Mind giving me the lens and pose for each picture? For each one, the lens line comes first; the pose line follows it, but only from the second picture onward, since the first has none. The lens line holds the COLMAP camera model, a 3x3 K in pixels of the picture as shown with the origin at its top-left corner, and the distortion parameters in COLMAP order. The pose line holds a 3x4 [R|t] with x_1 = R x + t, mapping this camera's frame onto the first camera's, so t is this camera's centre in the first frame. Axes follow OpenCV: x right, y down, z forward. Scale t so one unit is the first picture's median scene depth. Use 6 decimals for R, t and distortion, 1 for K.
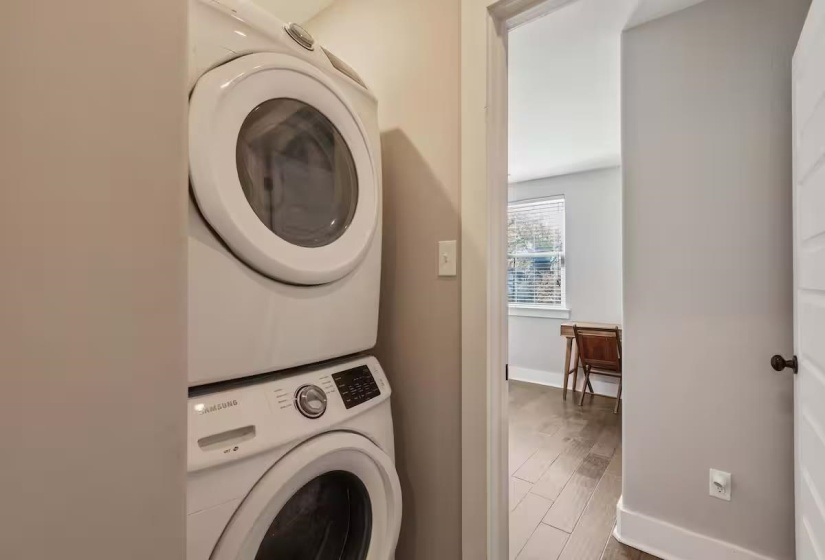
lens RADIAL K [[371.9, 0, 412.3], [0, 371.9, 280.7], [0, 0, 1]] dist [0.011511, 0.000317]
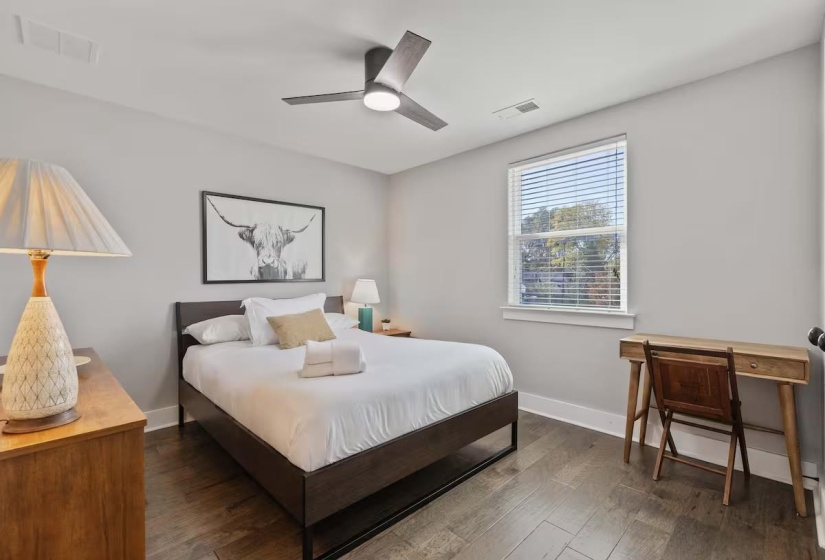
lens RADIAL K [[371.9, 0, 416.7], [0, 371.9, 281.0], [0, 0, 1]] dist [0.011511, 0.000317]
pose [[0.993195, 0.000613, -0.116466, 0.139408], [-0.000979, 0.999995, -0.003087, 0.024572], [0.116463, 0.003180, 0.993190, 0.355494]]
